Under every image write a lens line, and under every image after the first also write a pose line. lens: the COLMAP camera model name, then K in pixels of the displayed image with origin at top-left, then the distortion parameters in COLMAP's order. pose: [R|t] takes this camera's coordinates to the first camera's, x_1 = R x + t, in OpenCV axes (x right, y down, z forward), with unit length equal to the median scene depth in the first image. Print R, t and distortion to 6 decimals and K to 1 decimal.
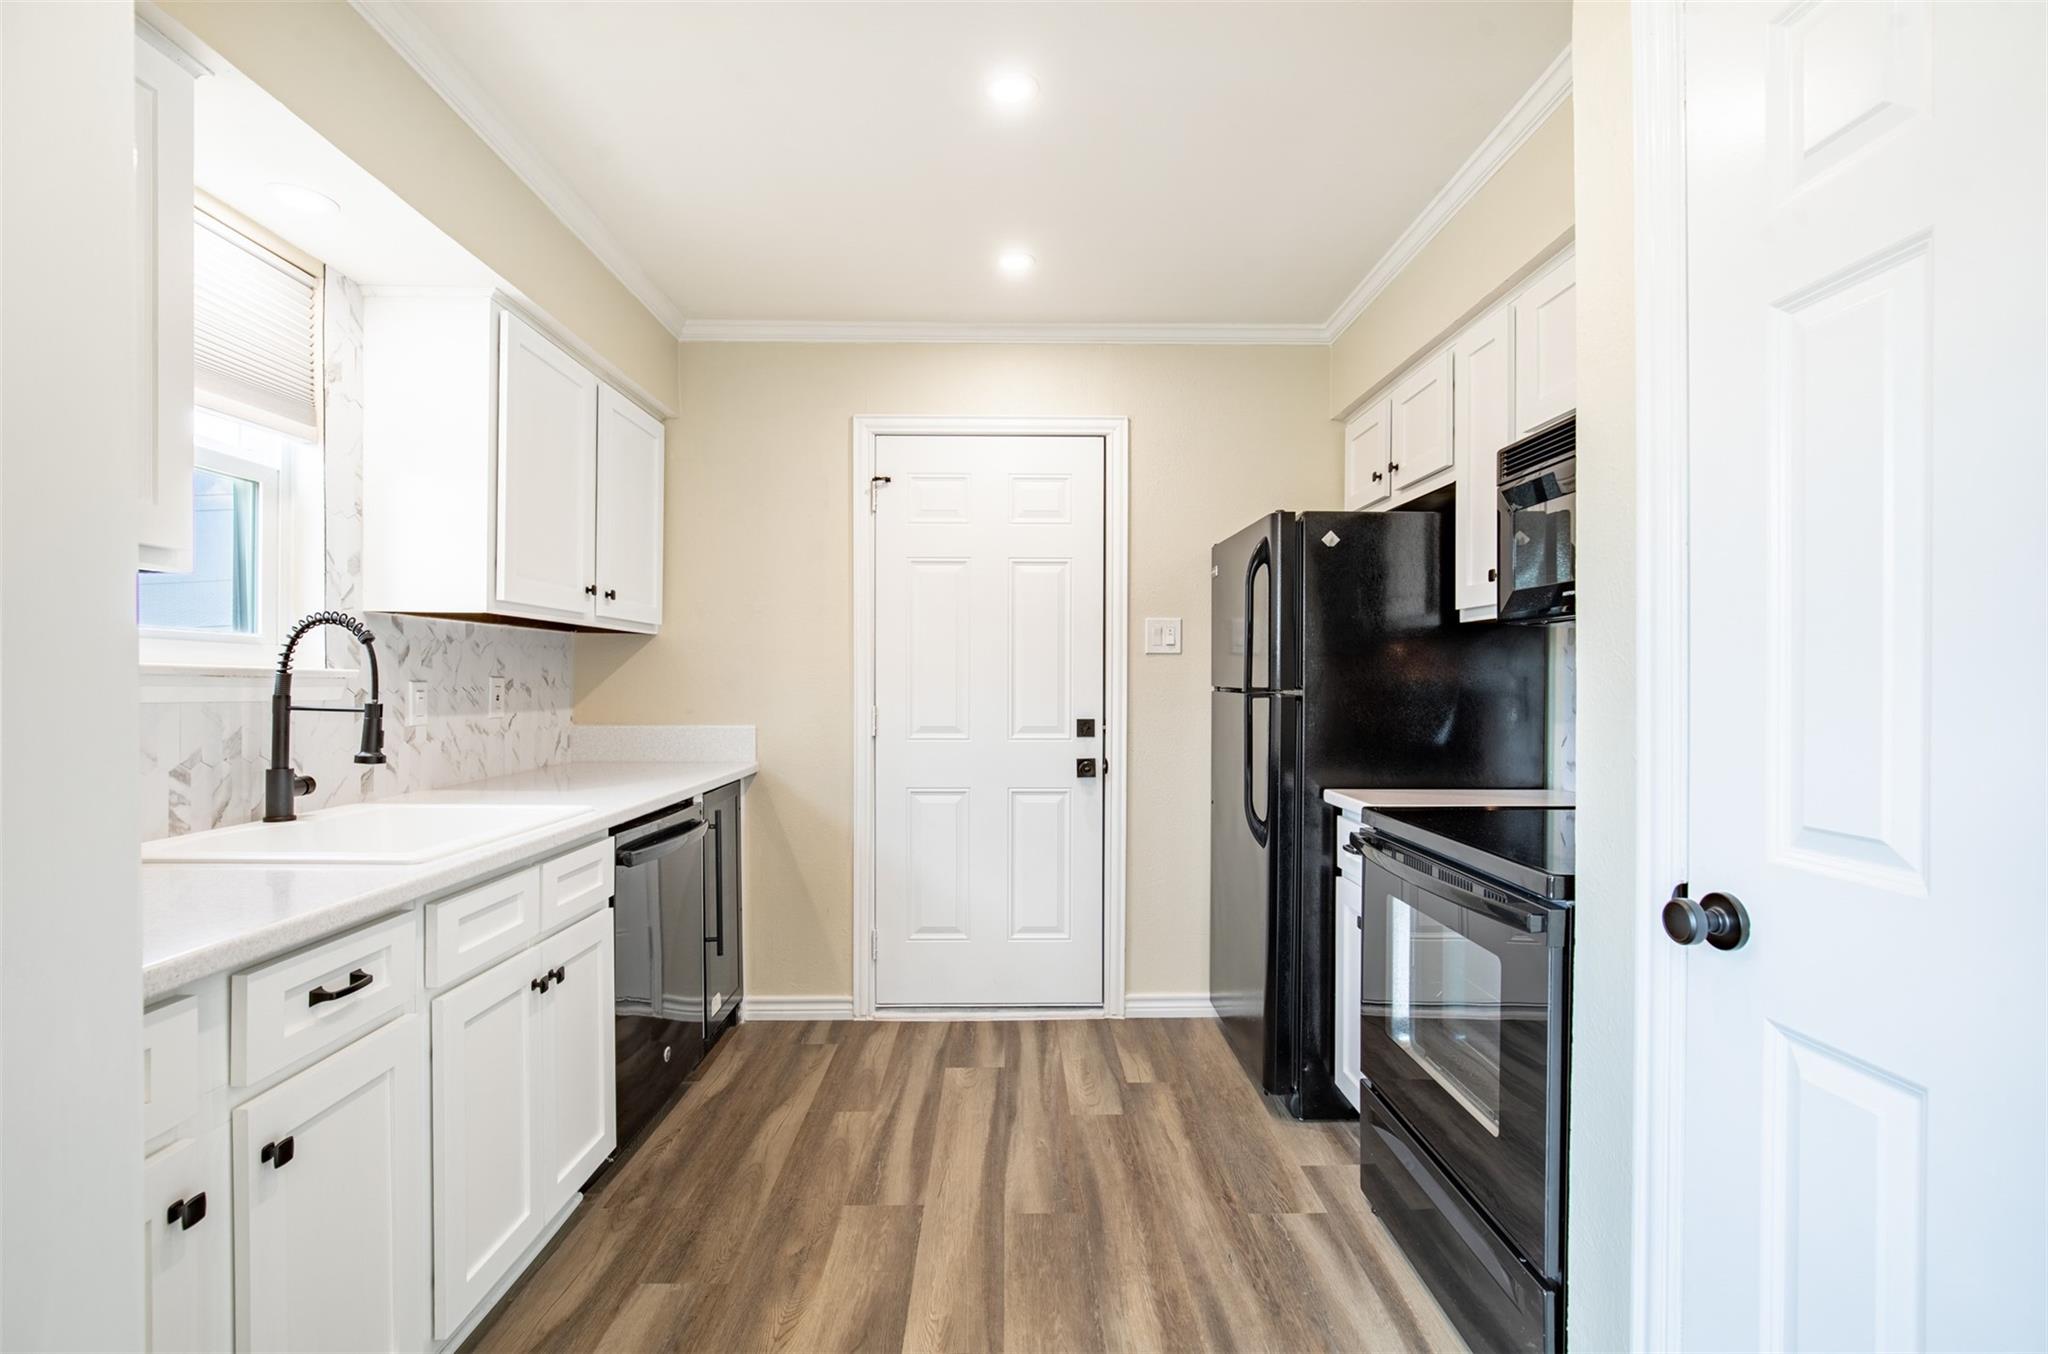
lens RADIAL K [[938.5, 0, 1037.9], [0, 938.5, 685.5], [0, 0, 1]] dist [-0.029839, 0.004768]
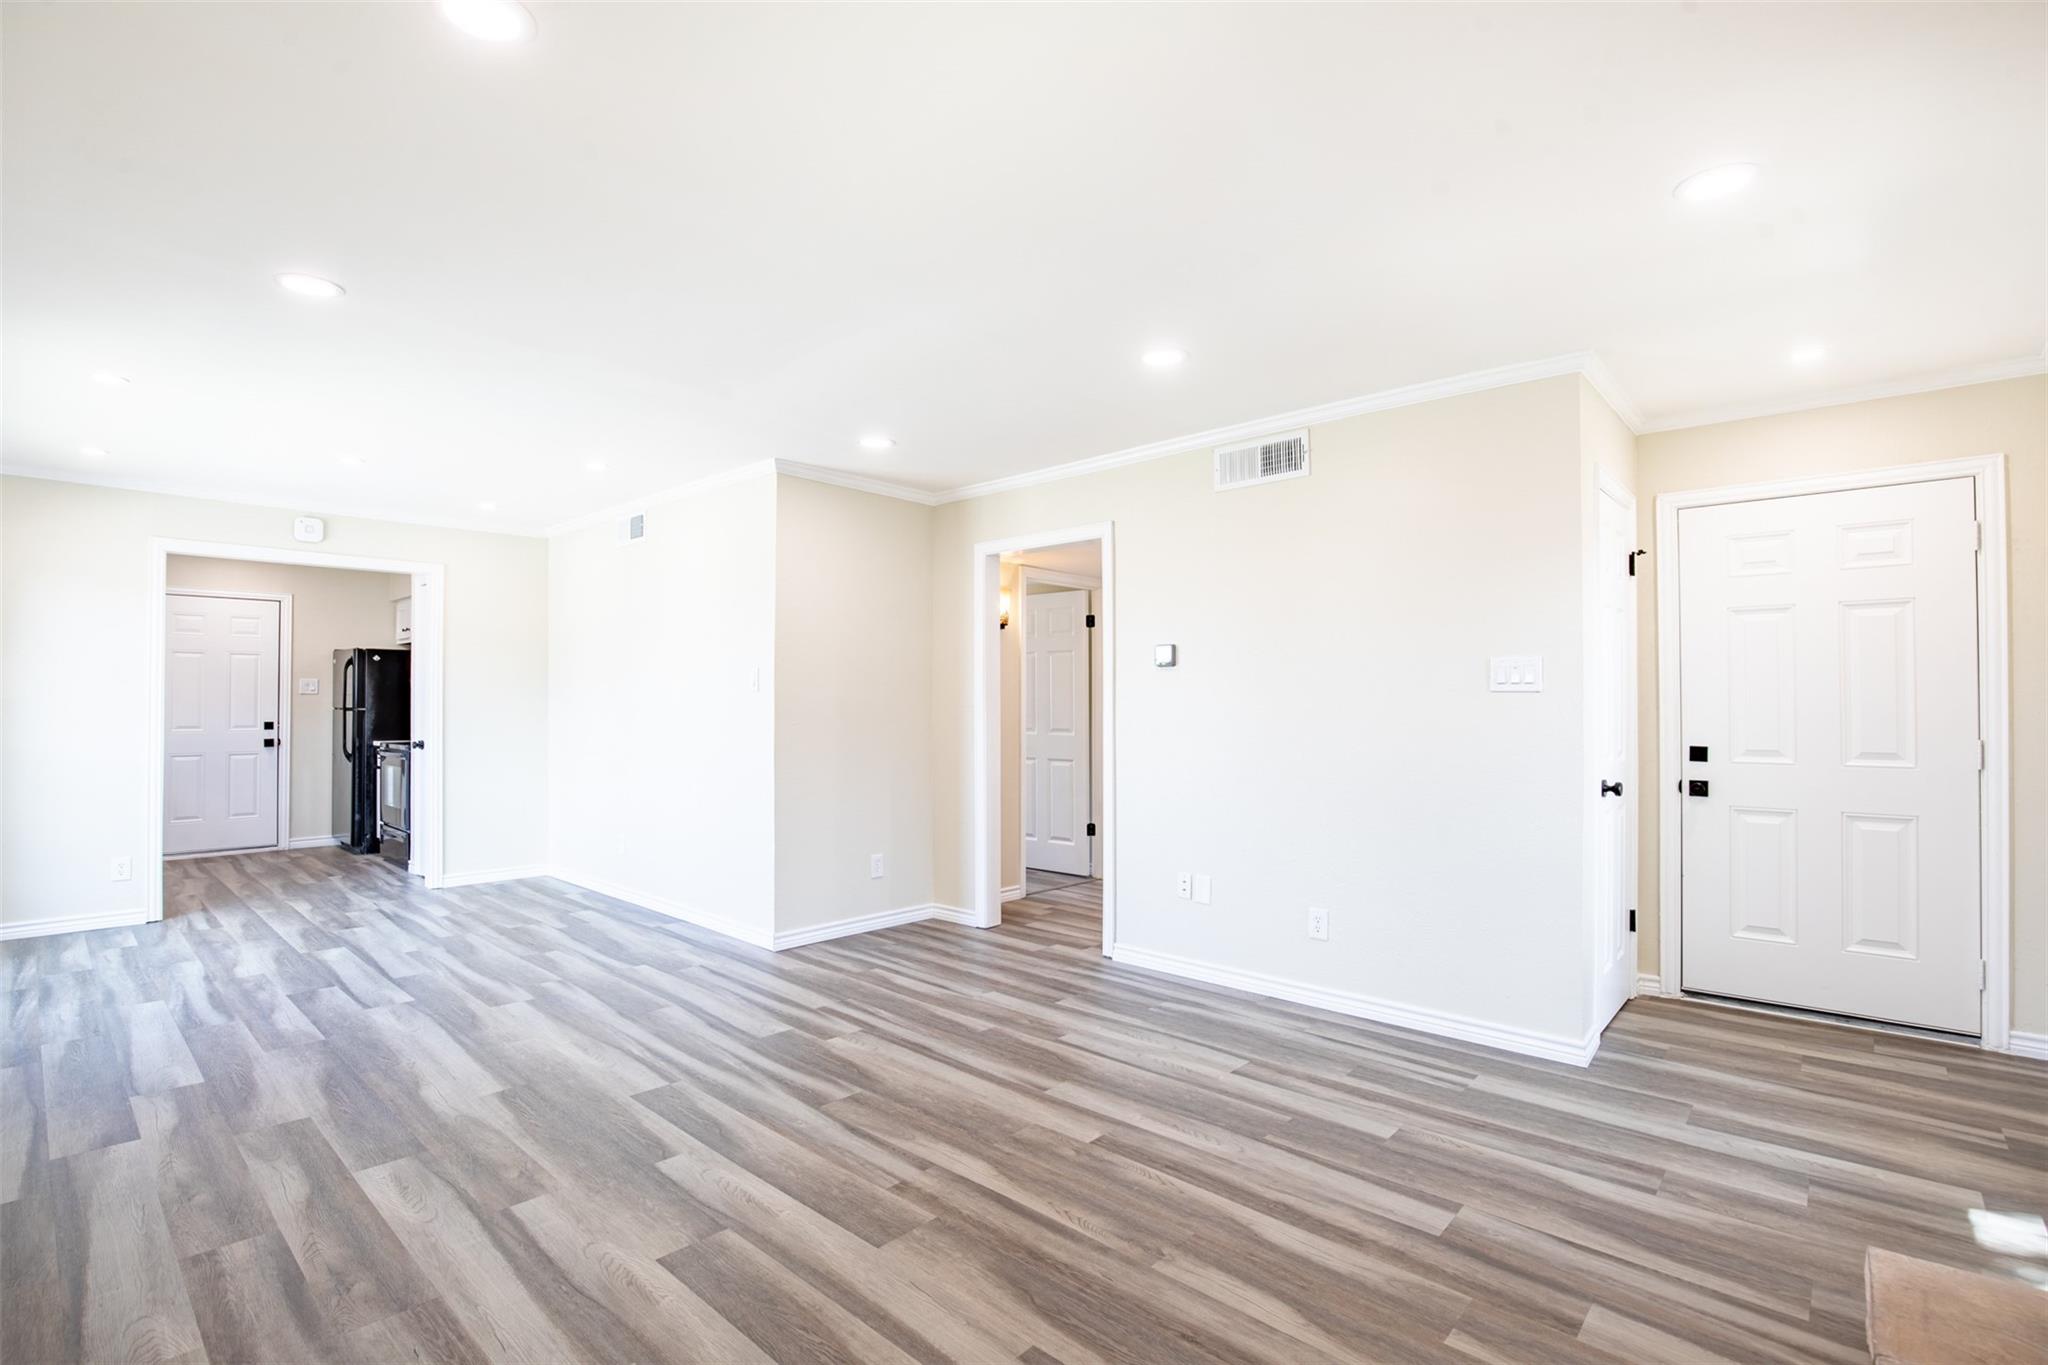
lens RADIAL K [[938.5, 0, 1020.3], [0, 938.5, 700.4], [0, 0, 1]] dist [-0.029839, 0.004768]
pose [[0.708234, 0.004935, 0.705961, -0.293168], [0.004799, 0.999919, -0.011805, 0.022293], [-0.705962, 0.011749, 0.708153, -2.333913]]
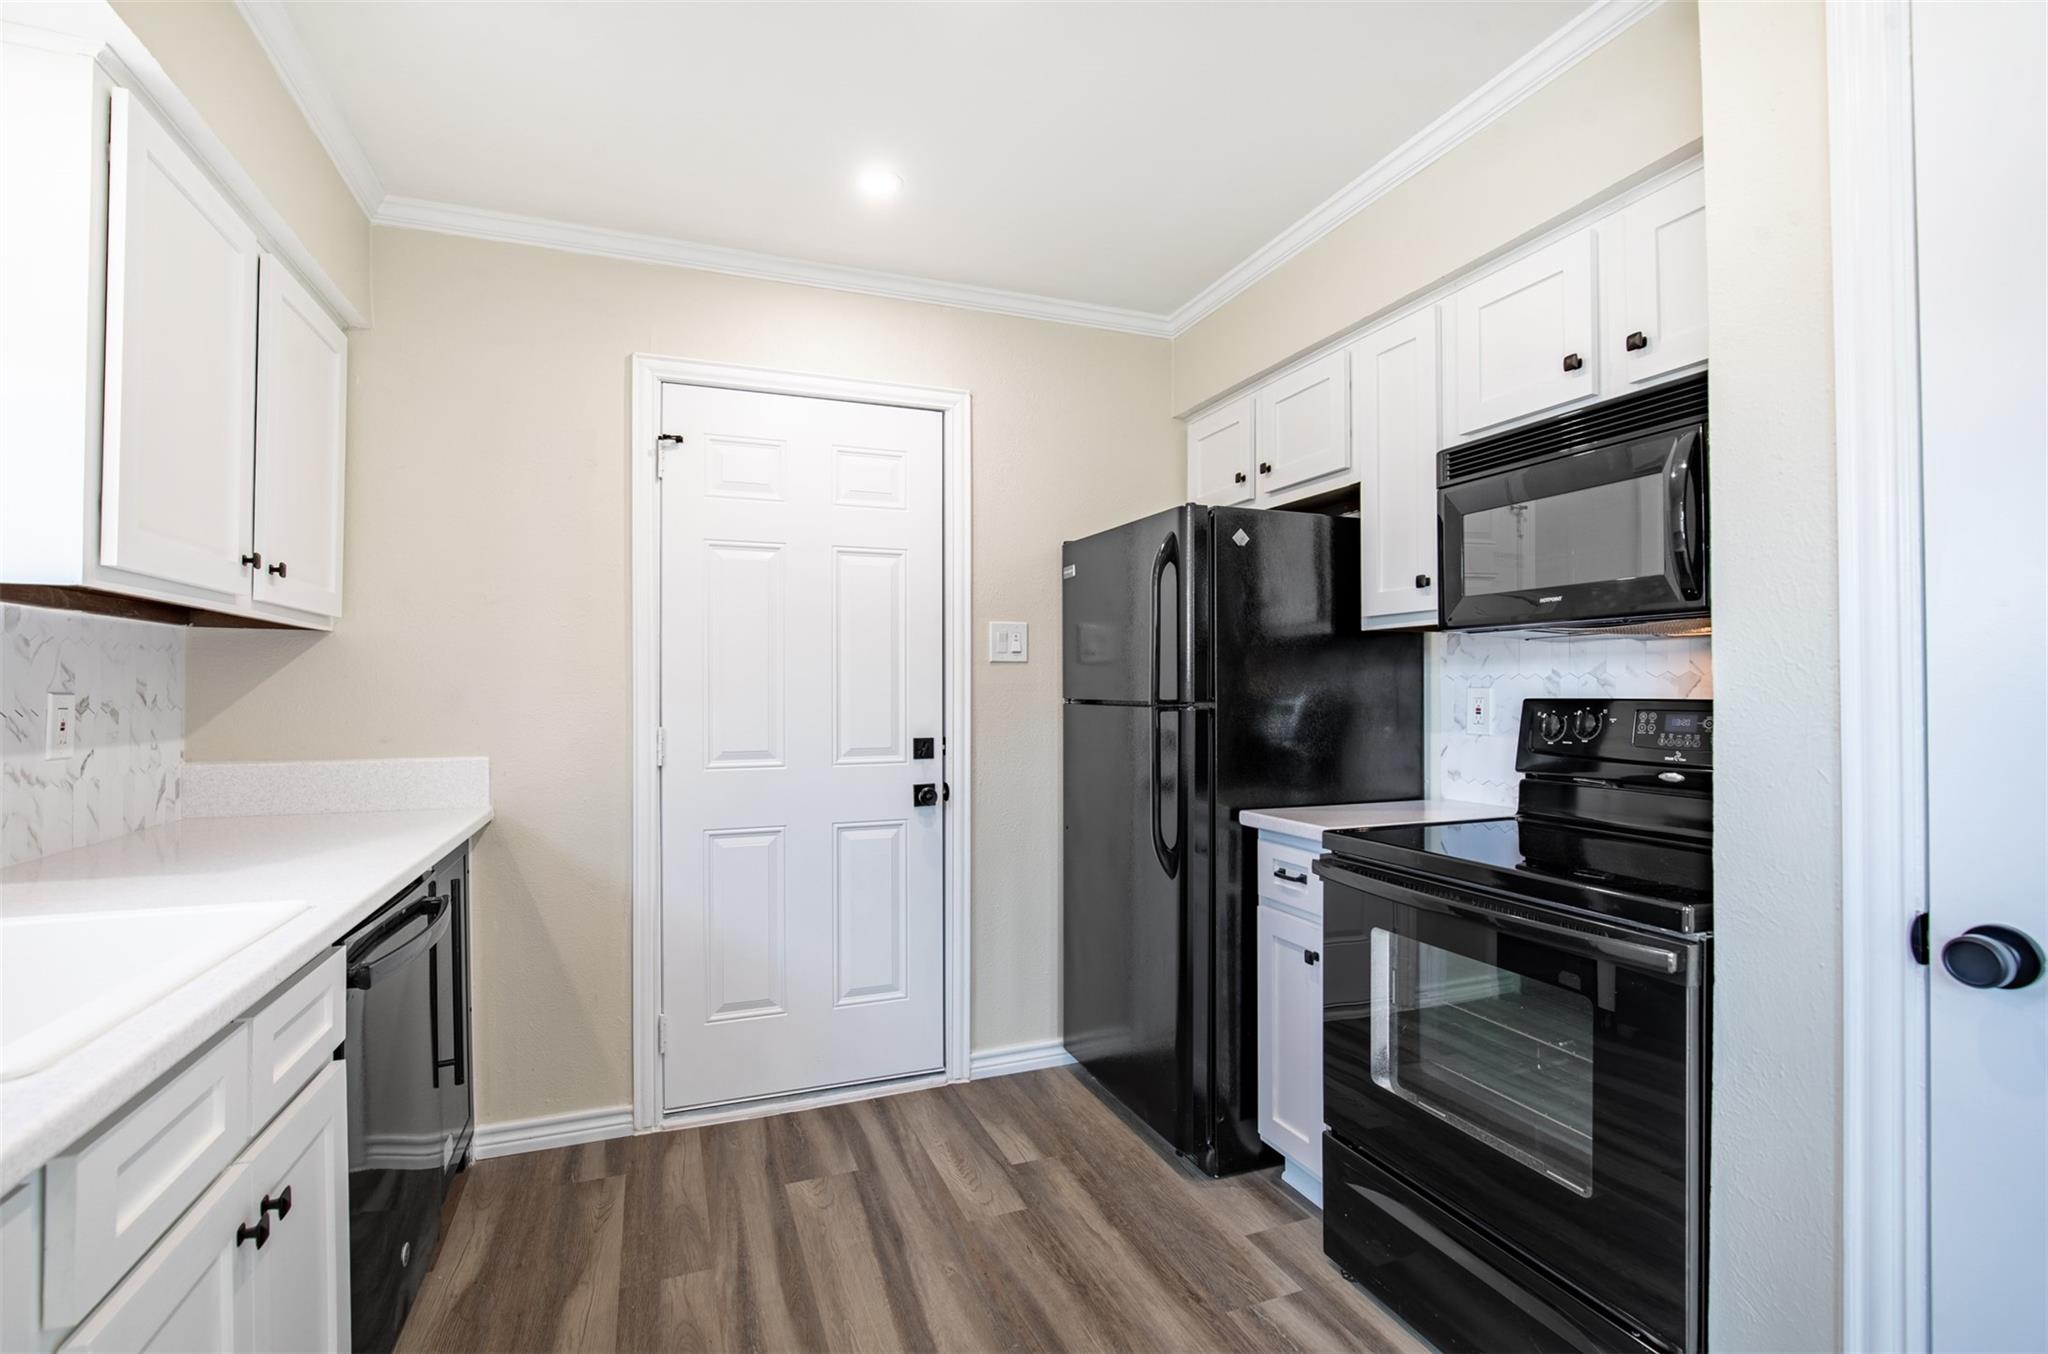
lens RADIAL K [[938.5, 0, 1043.9], [0, 938.5, 684.3], [0, 0, 1]] dist [-0.029839, 0.004768]
pose [[0.936827, -0.003162, 0.349779, -0.175254], [0.007722, 0.999902, -0.011642, -0.002875], [-0.349708, 0.013607, 0.936760, 0.189884]]
